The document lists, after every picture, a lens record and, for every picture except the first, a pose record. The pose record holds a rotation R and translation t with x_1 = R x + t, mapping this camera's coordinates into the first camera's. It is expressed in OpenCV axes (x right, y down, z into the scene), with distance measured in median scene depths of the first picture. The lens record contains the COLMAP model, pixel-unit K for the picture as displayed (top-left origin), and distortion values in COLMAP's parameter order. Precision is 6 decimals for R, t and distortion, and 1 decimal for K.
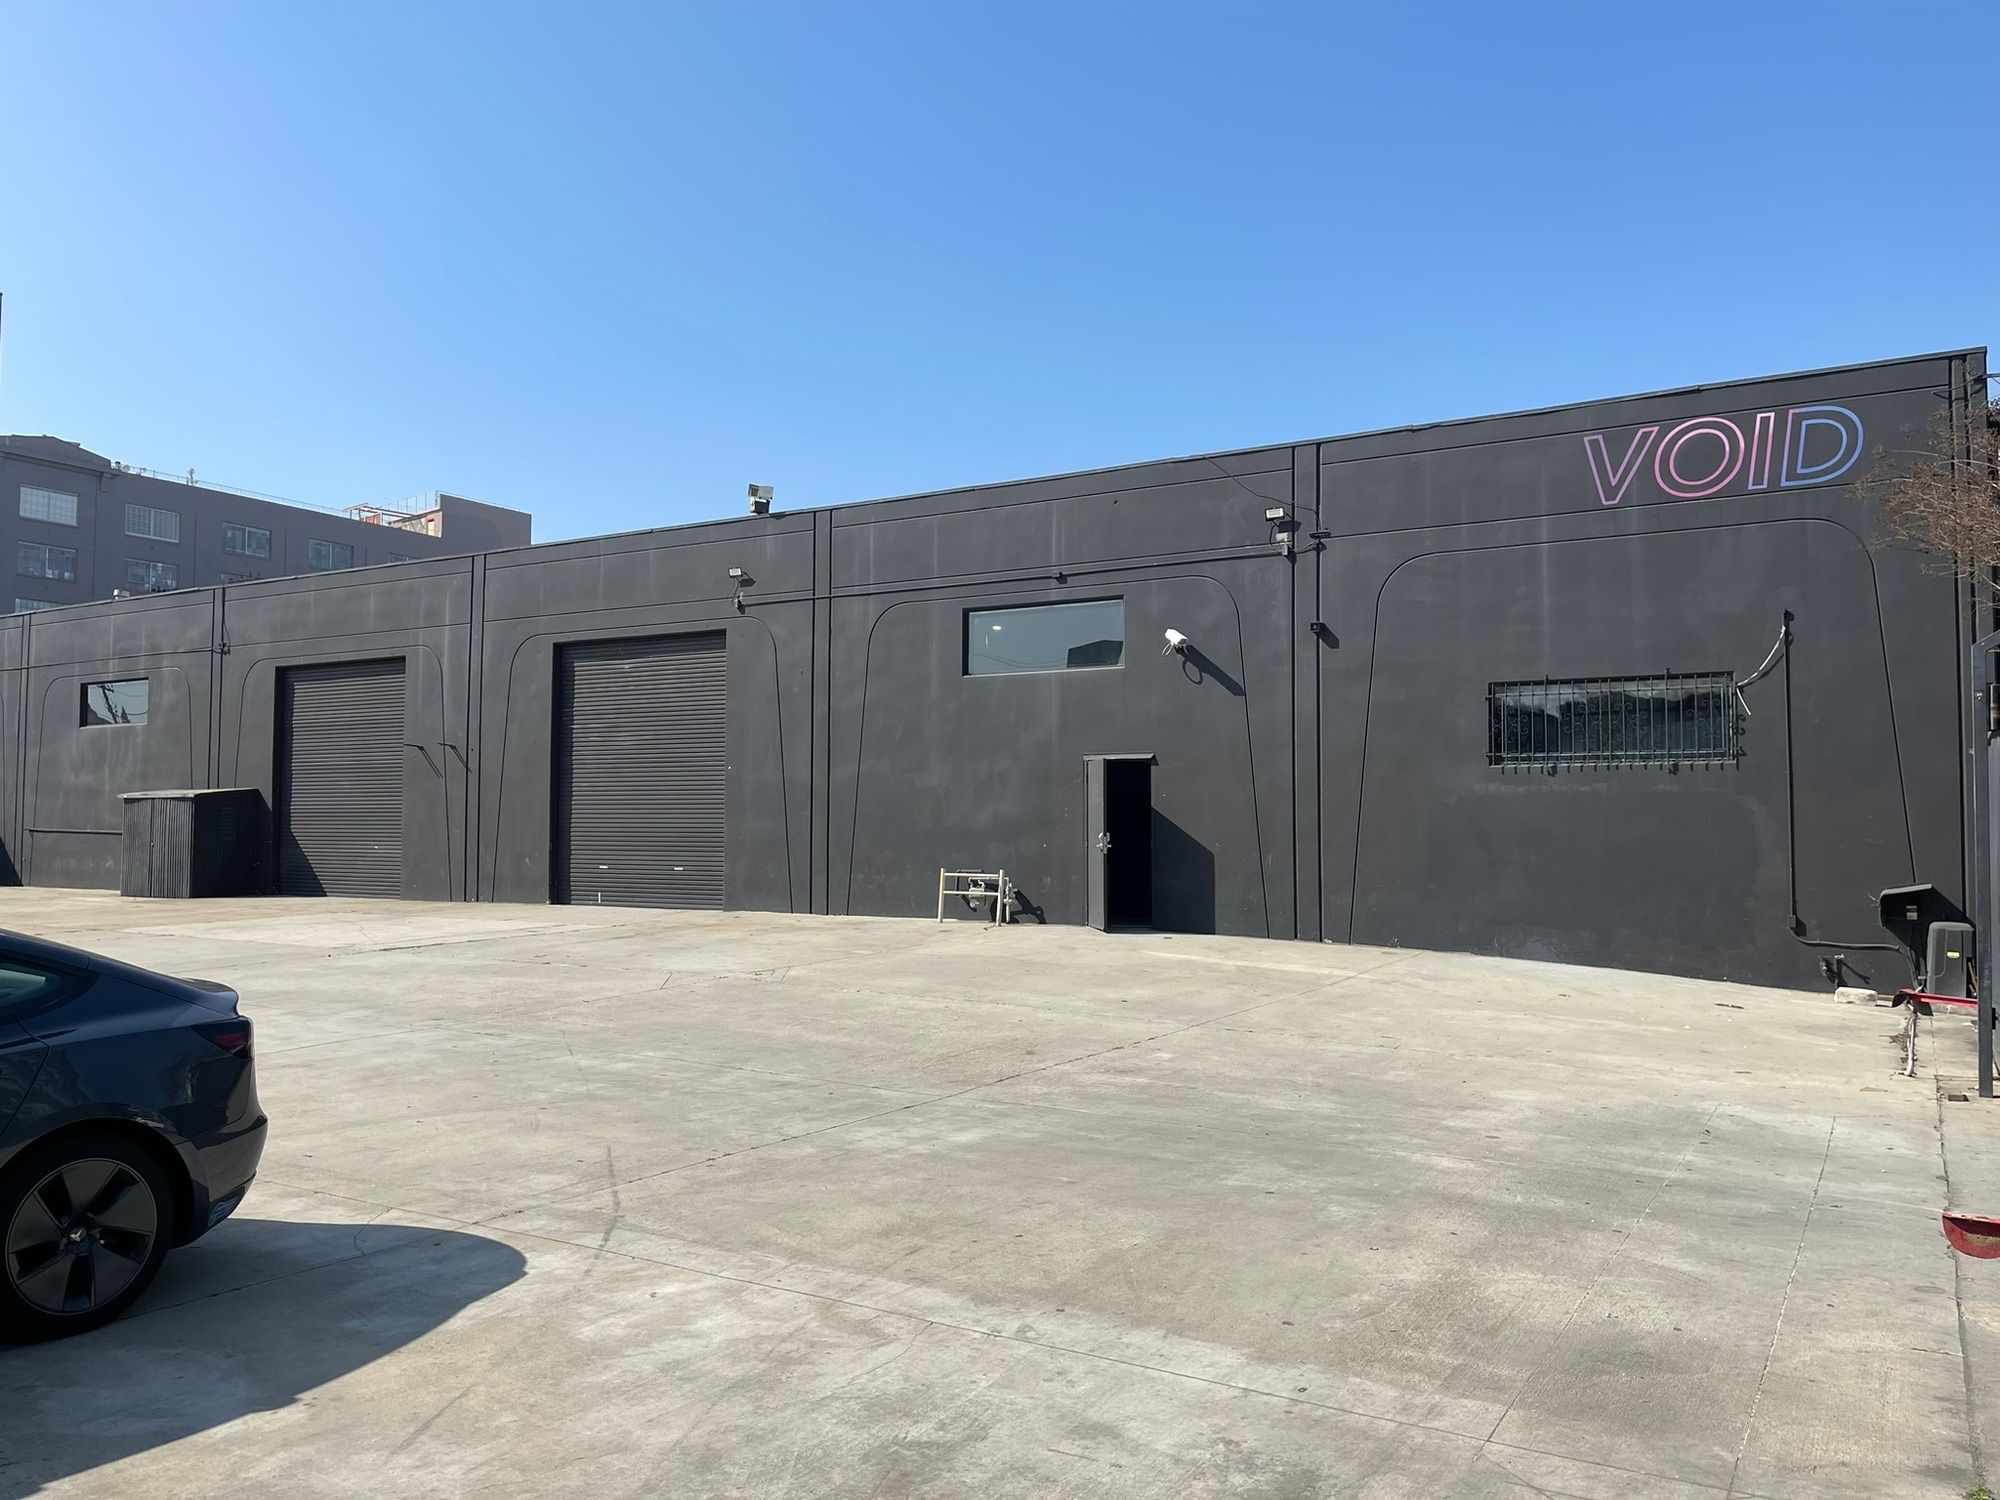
lens RADIAL K [[1469.6, 0, 1000.0], [0, 1469.6, 750.0], [0, 0, 1]] dist [0.067071, -0.105188]
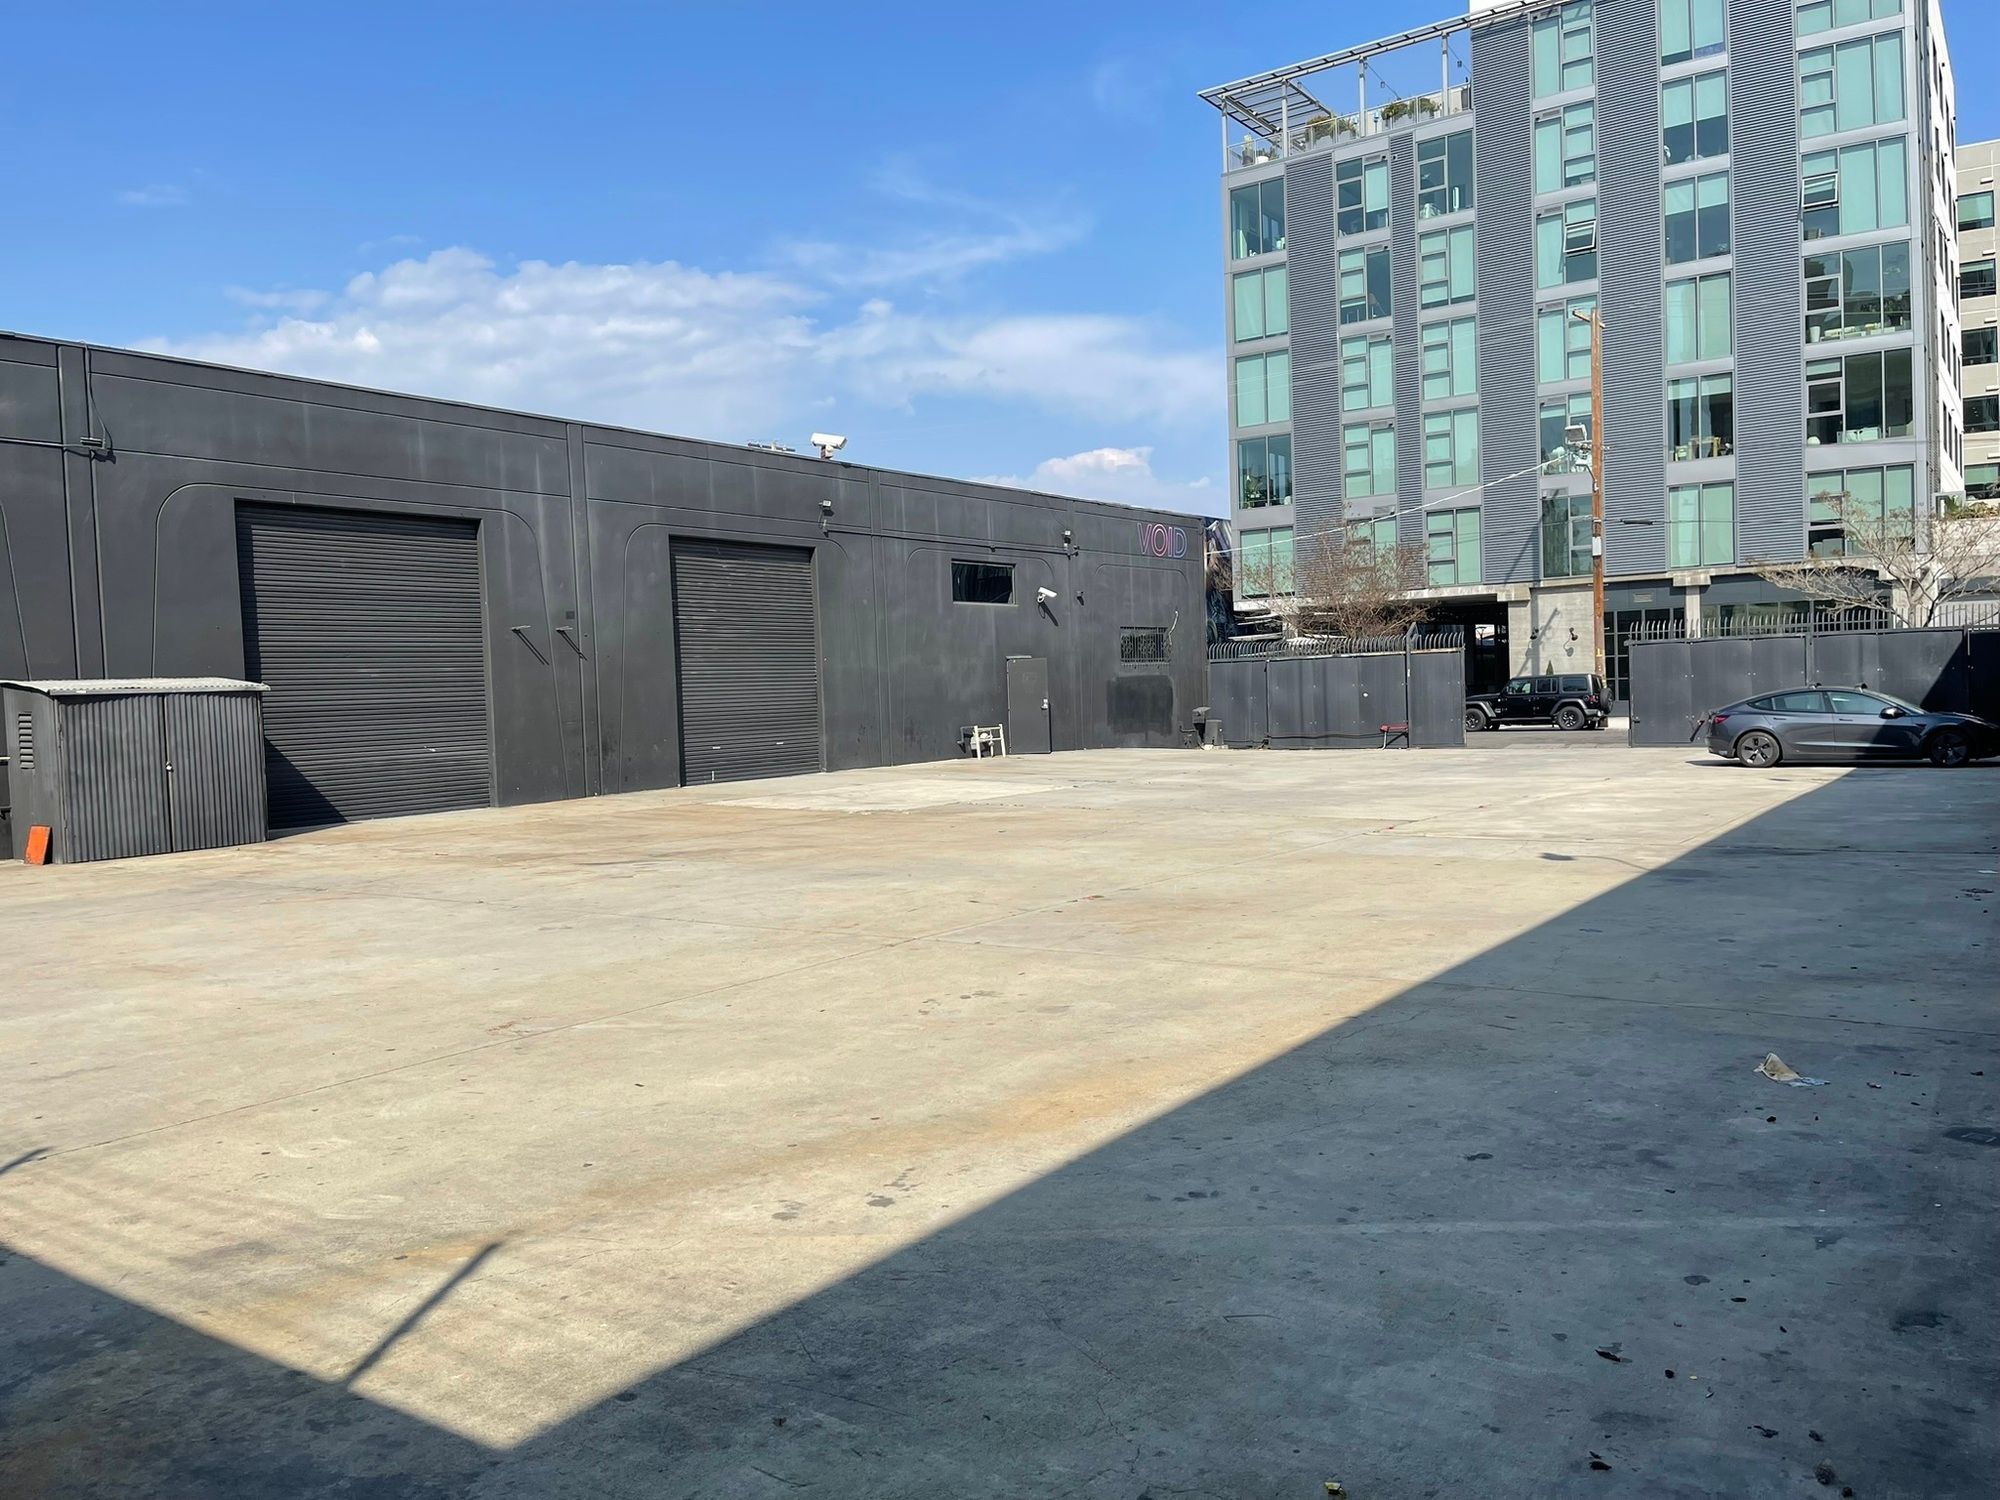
lens RADIAL K [[1469.6, 0, 1000.0], [0, 1469.6, 750.0], [0, 0, 1]] dist [0.067071, -0.105188]
pose [[0.072485, -0.046822, 0.996270, -1.434741], [-0.008805, 0.998828, 0.047583, 0.028813], [-0.997331, -0.012221, 0.071987, 0.757769]]
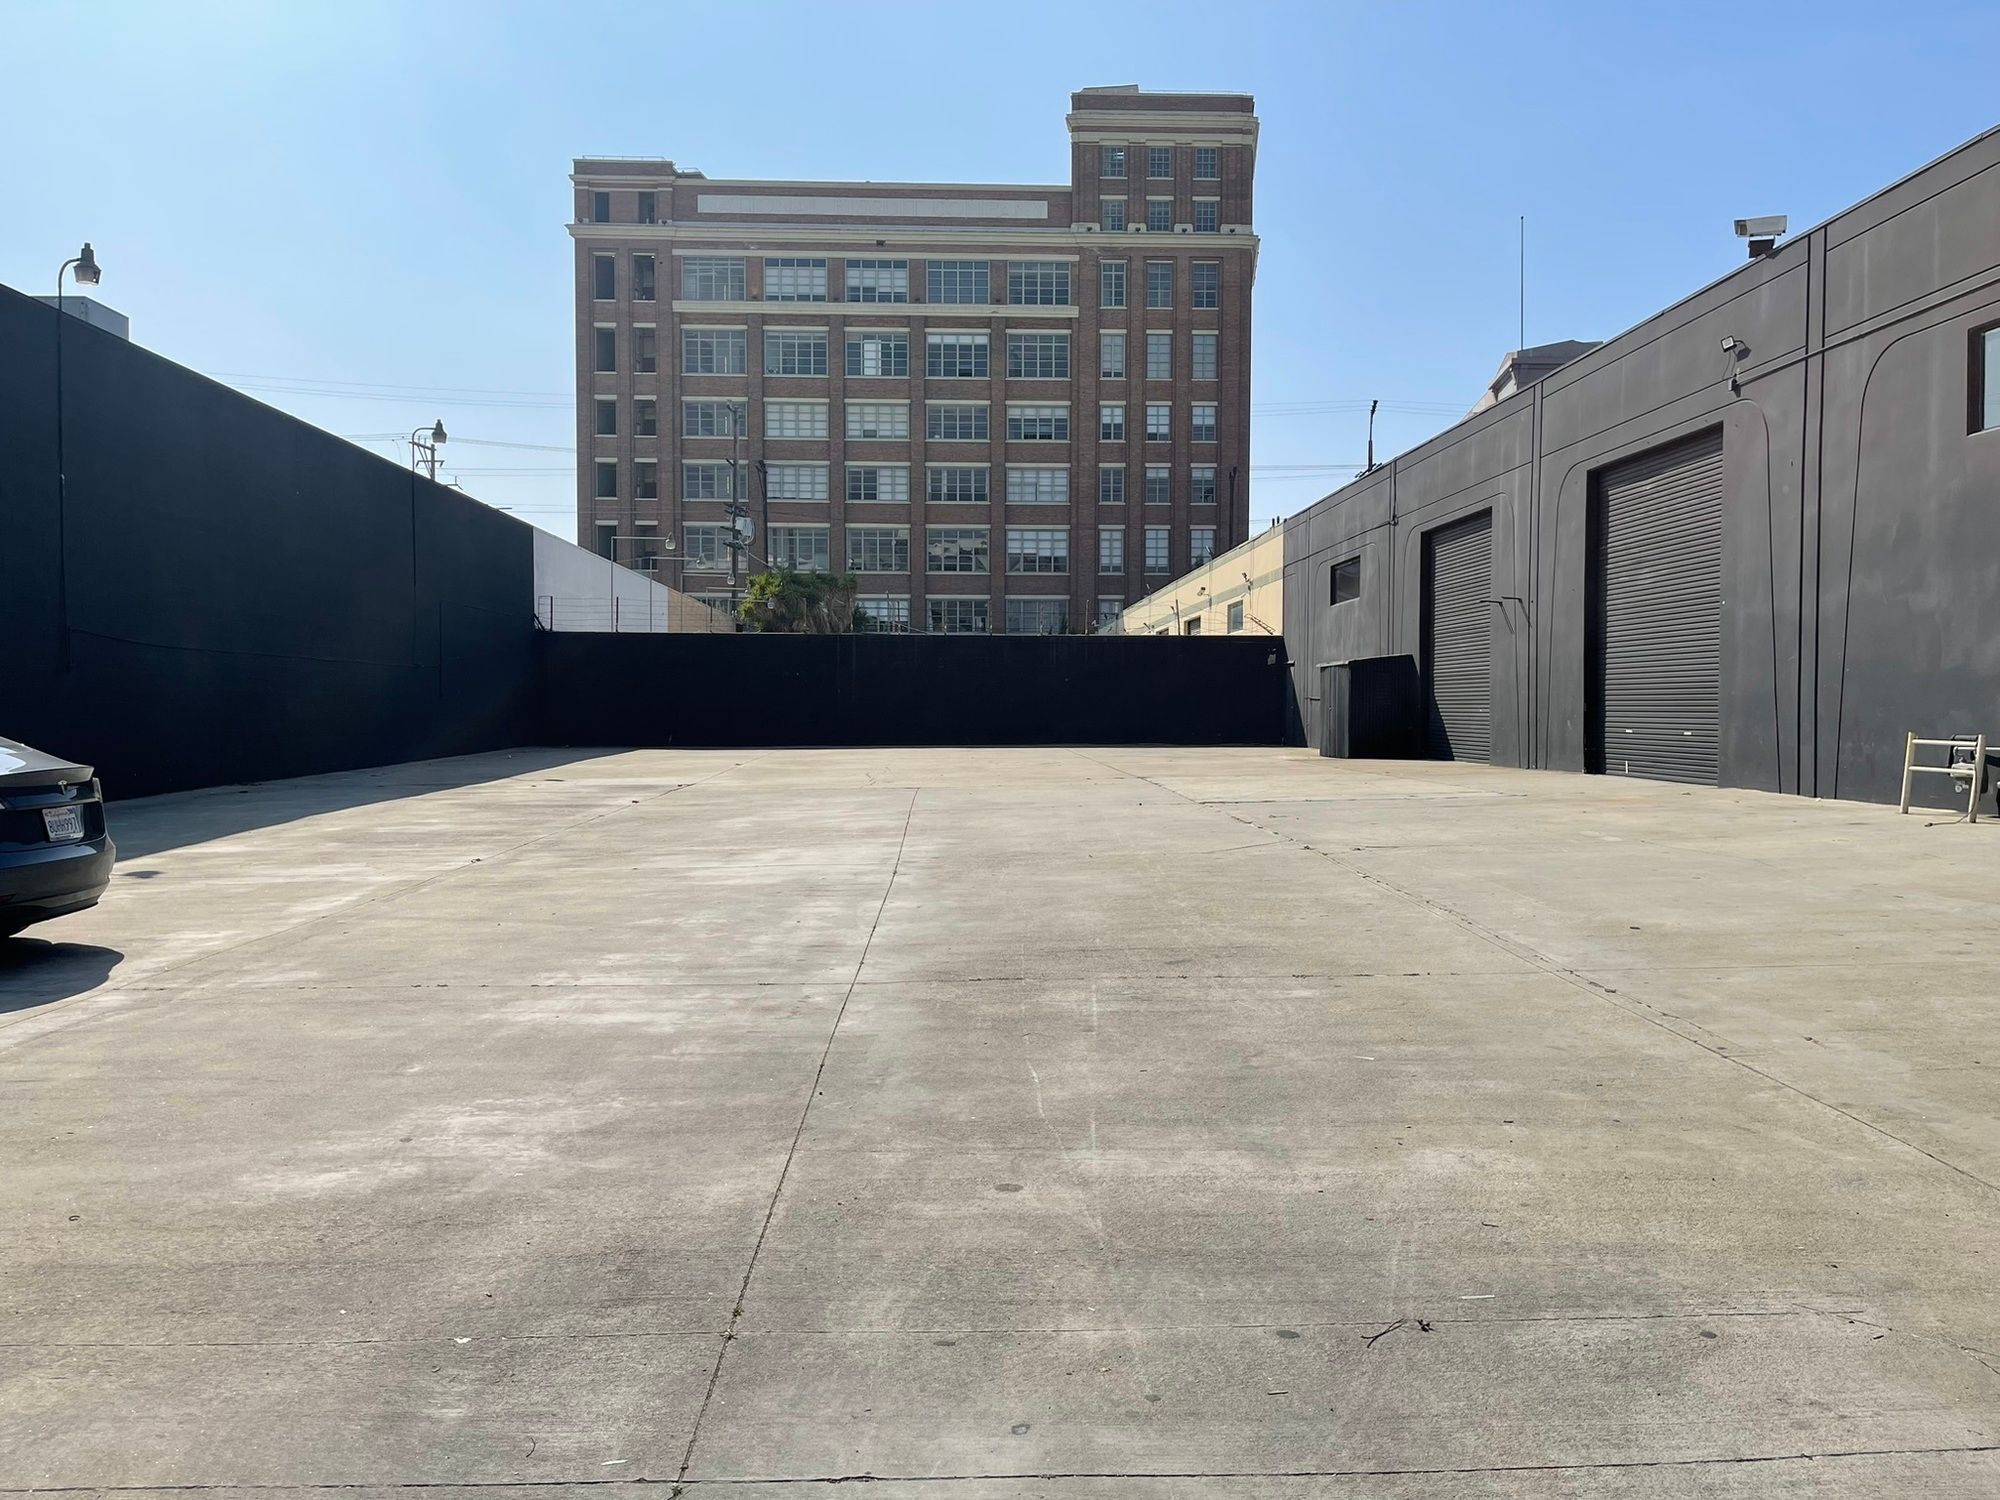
lens RADIAL K [[1469.6, 0, 1000.0], [0, 1469.6, 750.0], [0, 0, 1]] dist [0.067071, -0.105188]
pose [[0.535714, 0.021245, -0.844132, 0.269197], [0.046857, 0.997395, 0.054840, 0.028665], [0.843098, -0.068932, 0.533323, 0.262032]]
